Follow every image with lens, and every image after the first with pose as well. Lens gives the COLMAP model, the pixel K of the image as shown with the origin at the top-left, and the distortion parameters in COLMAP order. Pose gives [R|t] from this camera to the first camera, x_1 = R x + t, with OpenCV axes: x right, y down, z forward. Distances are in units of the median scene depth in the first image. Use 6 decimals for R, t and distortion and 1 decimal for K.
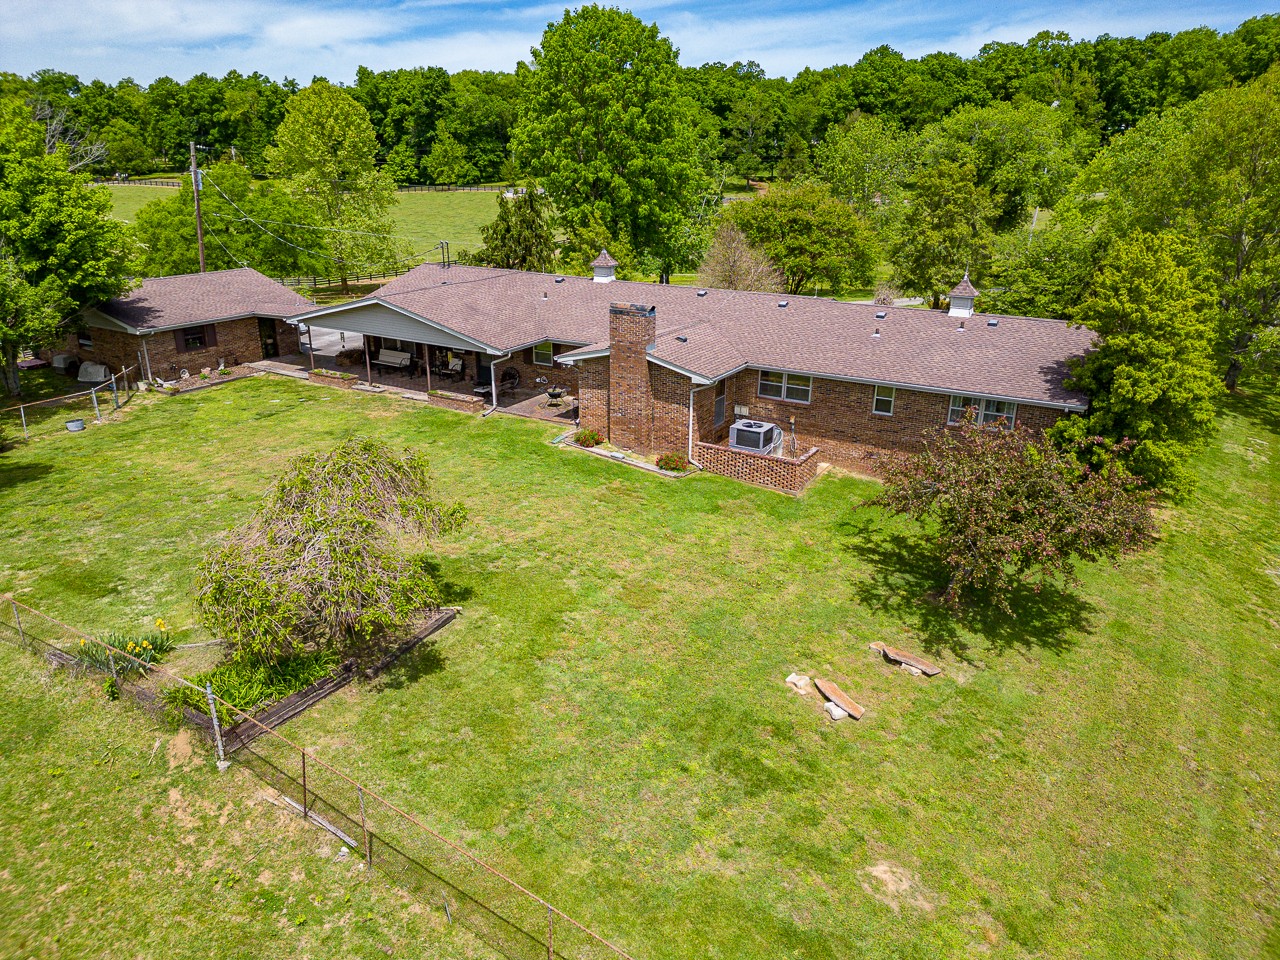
lens RADIAL K [[904.3, 0, 640.0], [0, 904.3, 480.0], [0, 0, 1]] dist [0.068742, -0.059285]
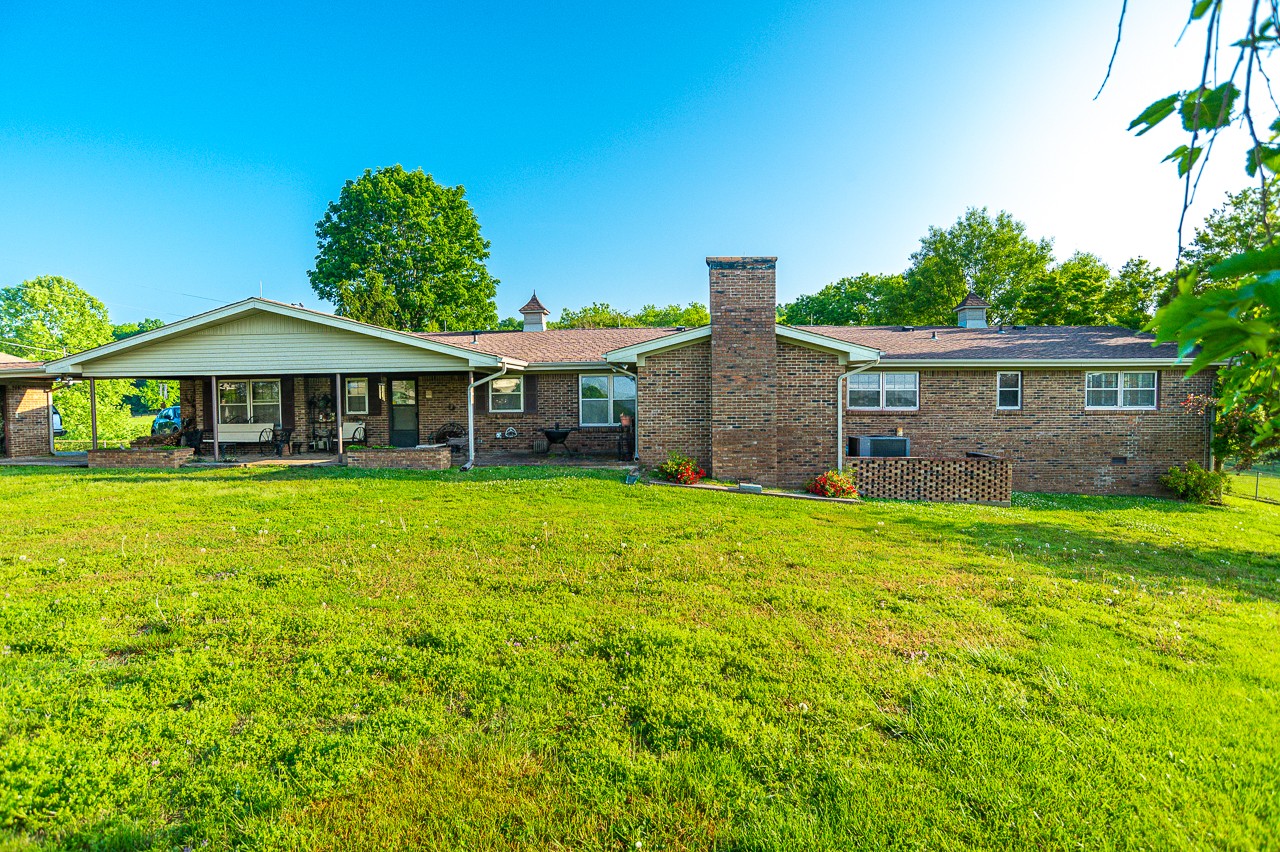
lens RADIAL K [[668.3, 0, 640.0], [0, 668.3, 426.0], [0, 0, 1]] dist [-0.077550, 0.057042]
pose [[0.898141, -0.040873, 0.437804, -0.275161], [0.166921, 0.952831, -0.253478, 0.034053], [-0.406793, 0.300738, 0.862599, 0.599057]]
